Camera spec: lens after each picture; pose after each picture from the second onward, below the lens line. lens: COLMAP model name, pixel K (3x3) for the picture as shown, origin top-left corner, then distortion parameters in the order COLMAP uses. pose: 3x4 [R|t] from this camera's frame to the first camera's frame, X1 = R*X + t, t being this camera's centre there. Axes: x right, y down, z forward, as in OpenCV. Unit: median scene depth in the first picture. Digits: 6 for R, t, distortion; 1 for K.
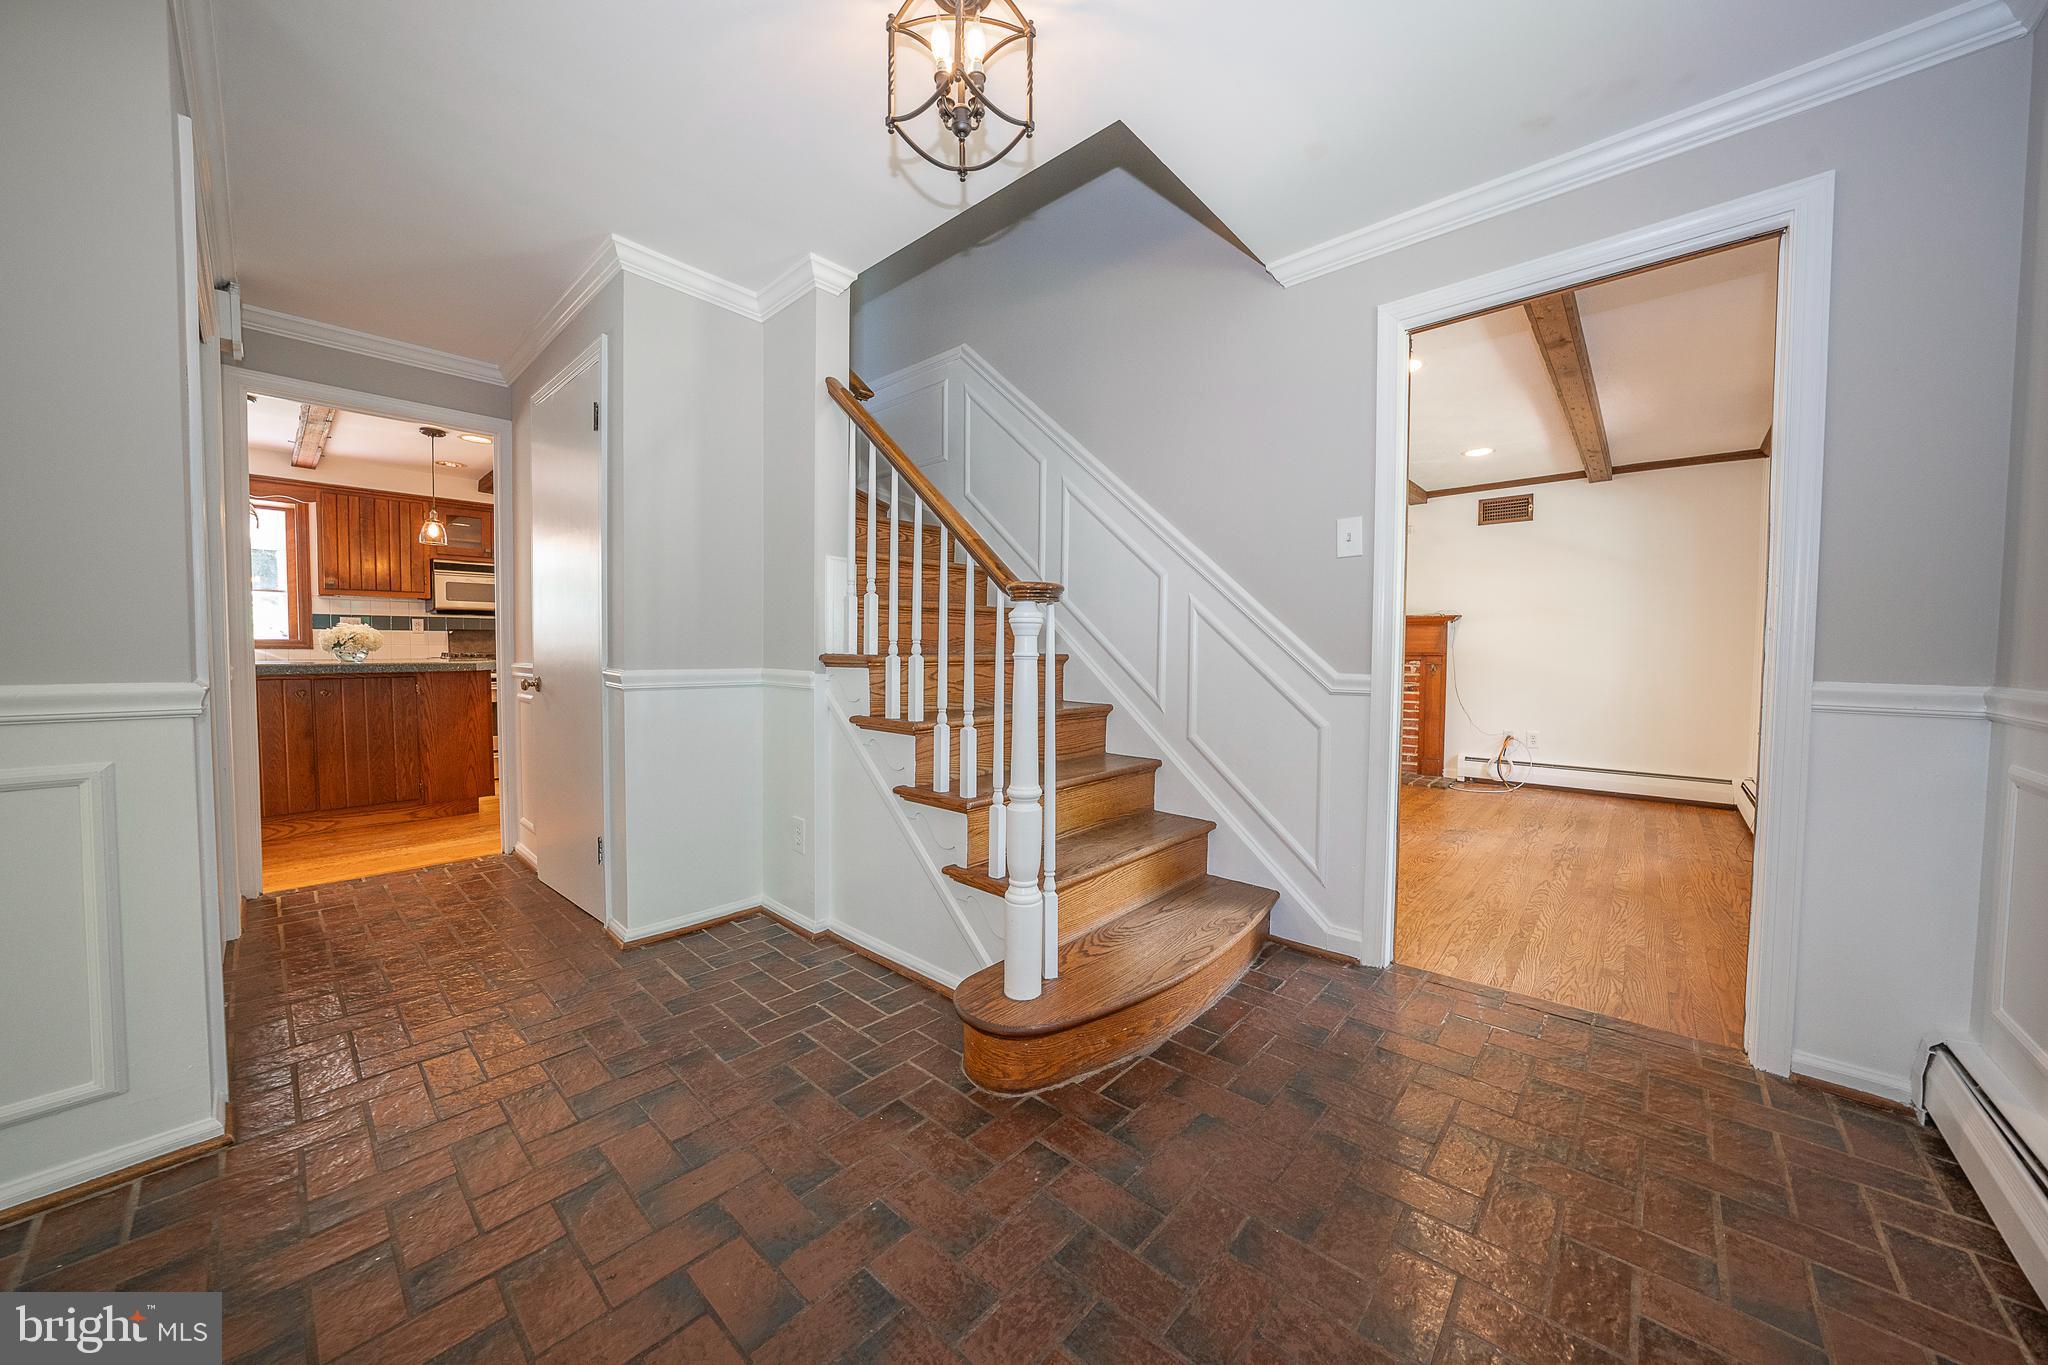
lens RADIAL K [[704.0, 0, 1028.1], [0, 704.0, 675.1], [0, 0, 1]] dist [-0.030071, 0.006523]
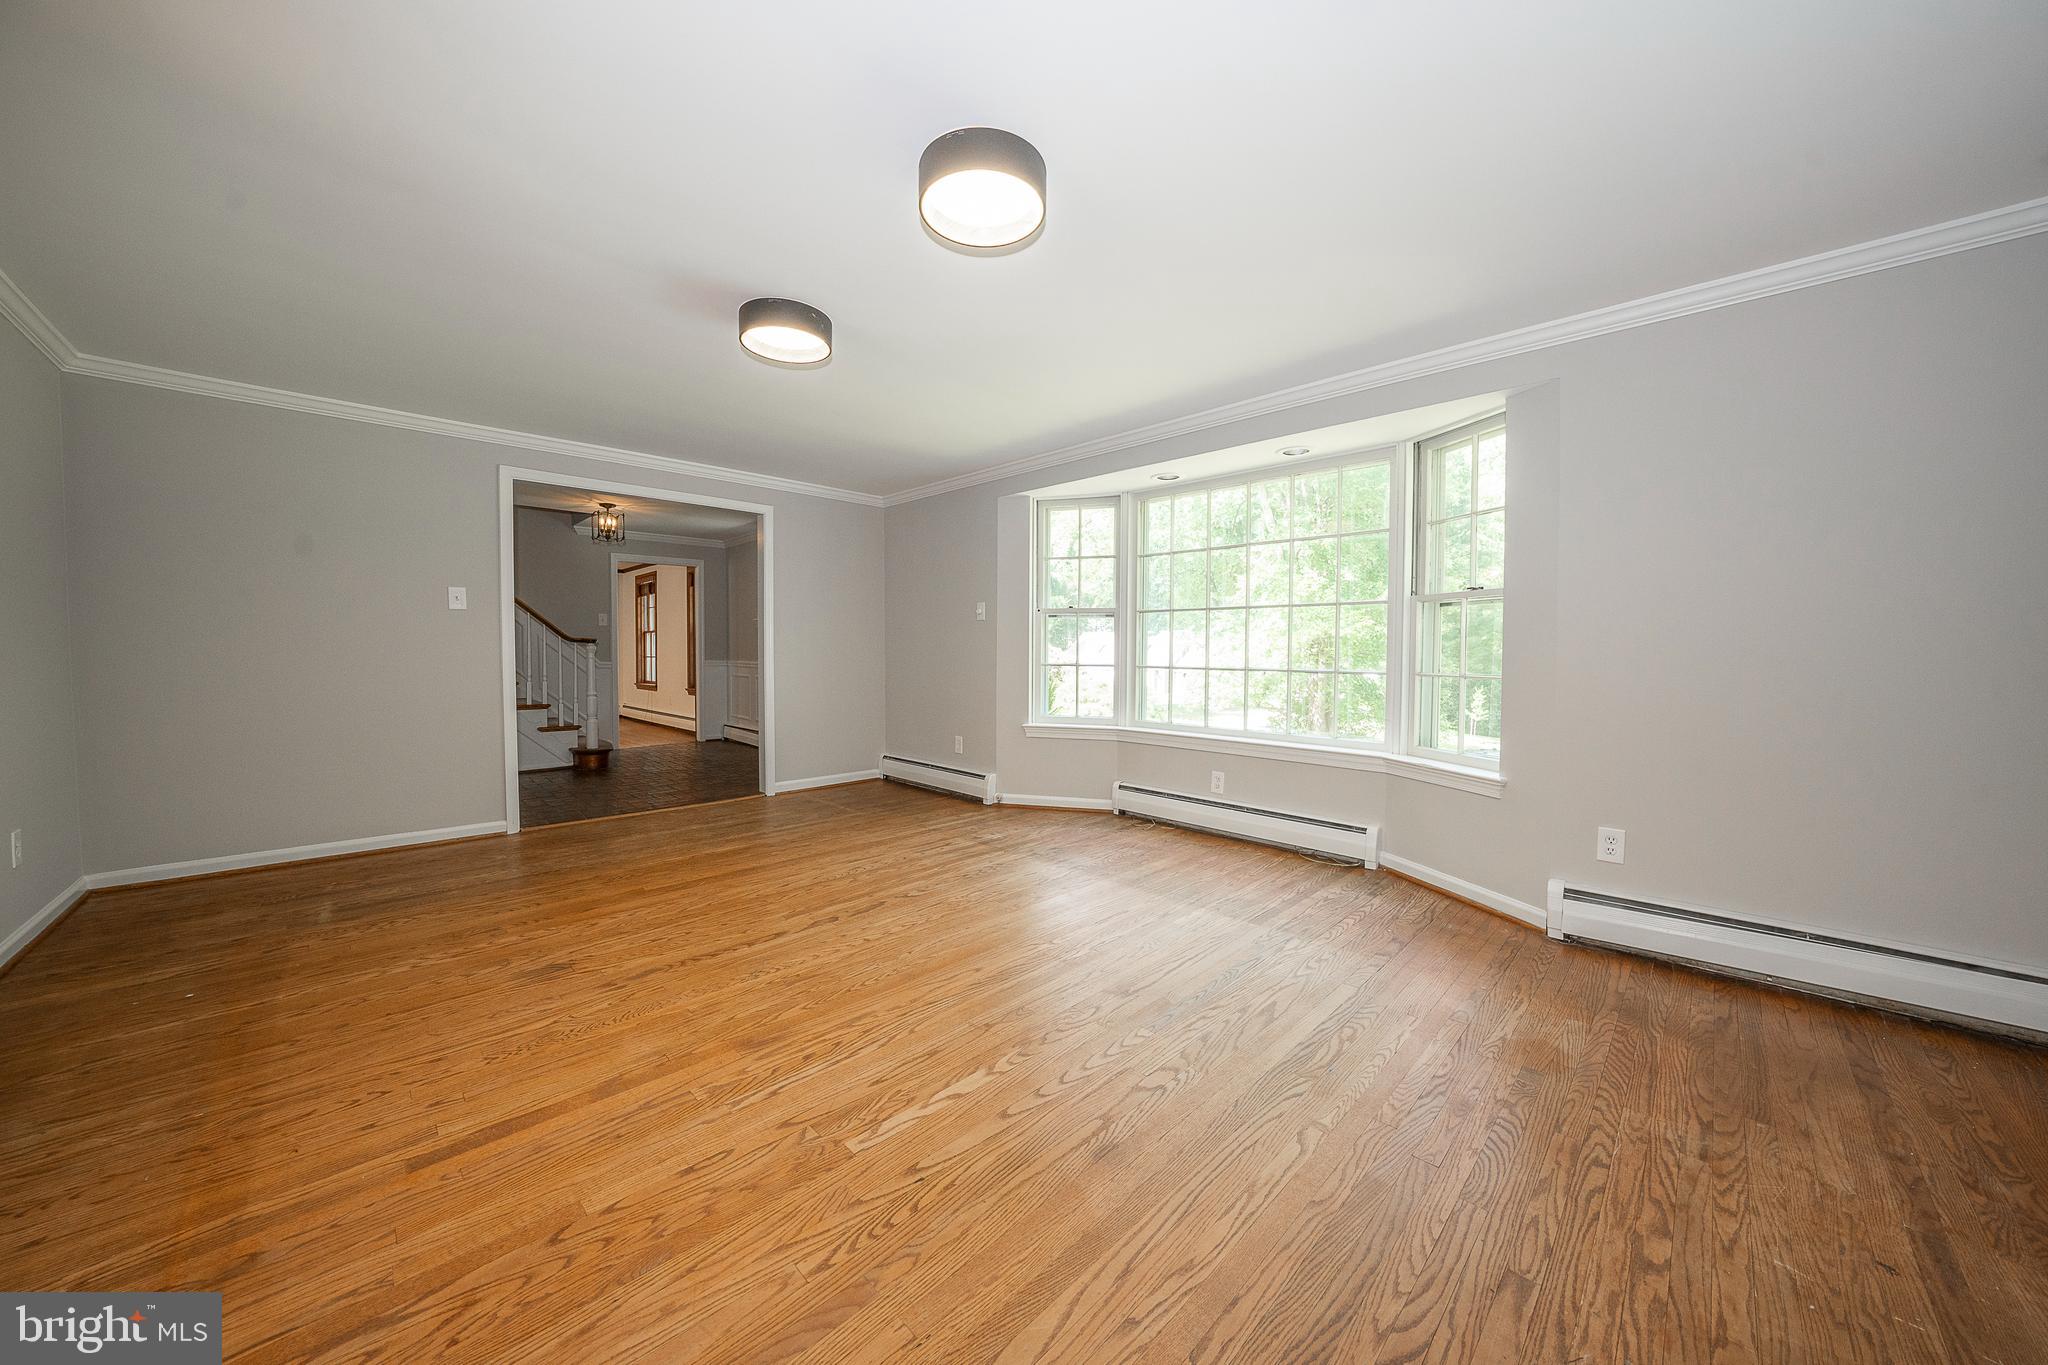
lens RADIAL K [[704.0, 0, 1028.1], [0, 704.0, 675.1], [0, 0, 1]] dist [-0.030071, 0.006523]
pose [[0.054502, -0.039814, 0.997720, -3.348086], [0.032178, 0.998756, 0.038098, 0.000383], [-0.997995, 0.030028, 0.055716, -1.447208]]
